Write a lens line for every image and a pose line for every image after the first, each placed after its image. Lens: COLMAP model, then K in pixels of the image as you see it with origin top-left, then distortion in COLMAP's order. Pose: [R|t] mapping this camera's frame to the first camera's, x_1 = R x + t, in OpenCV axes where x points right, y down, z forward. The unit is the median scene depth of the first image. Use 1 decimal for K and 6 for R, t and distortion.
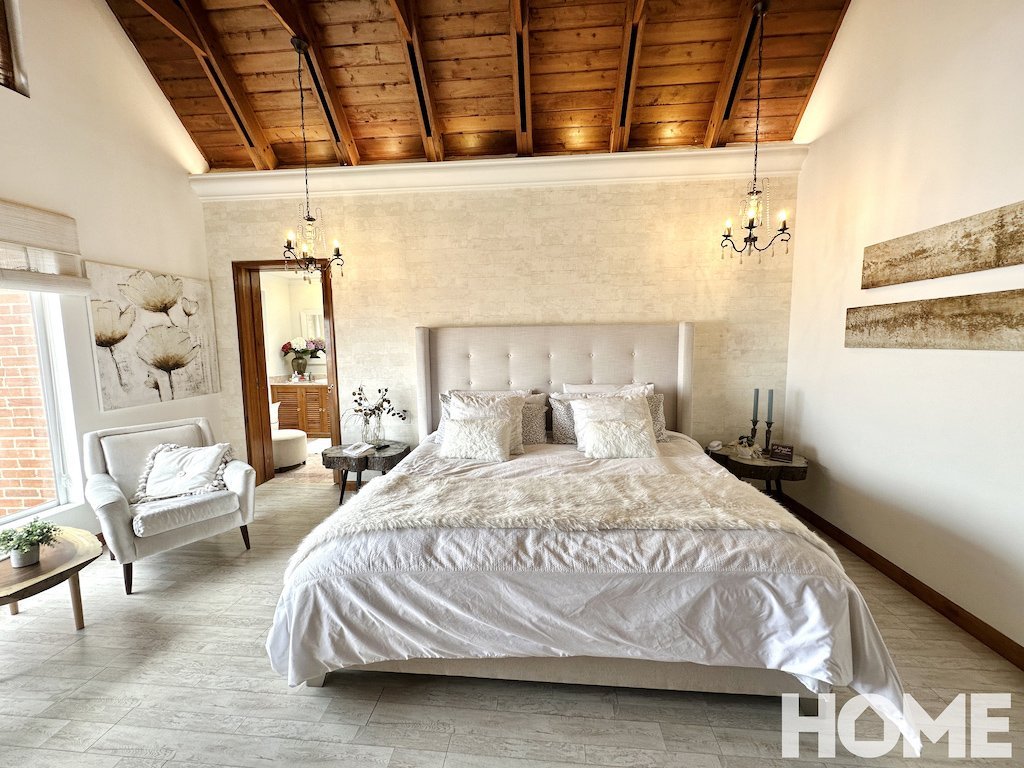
lens RADIAL K [[409.2, 0, 512.0], [0, 409.2, 384.0], [0, 0, 1]] dist [-0.000033, -0.000052]
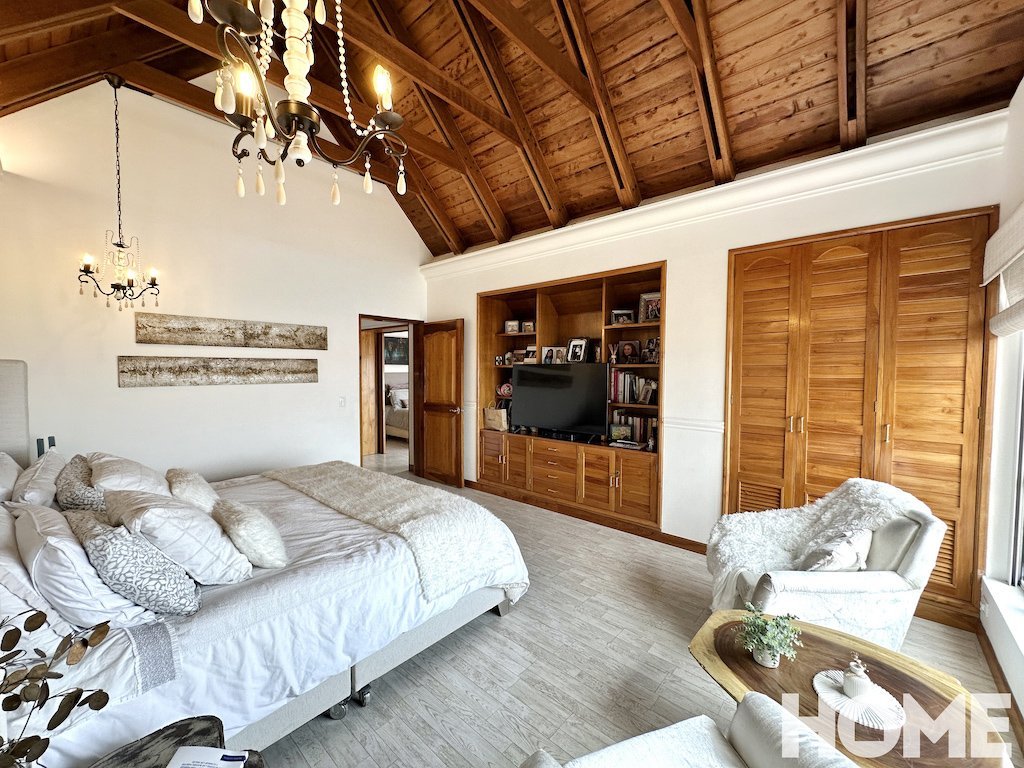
lens RADIAL K [[409.2, 0, 512.0], [0, 409.2, 384.0], [0, 0, 1]] dist [-0.000033, -0.000052]
pose [[-0.803987, -0.016975, 0.594405, -0.957402], [0.063970, 0.991323, 0.114835, -0.186658], [-0.591197, 0.130350, -0.795924, 1.442538]]
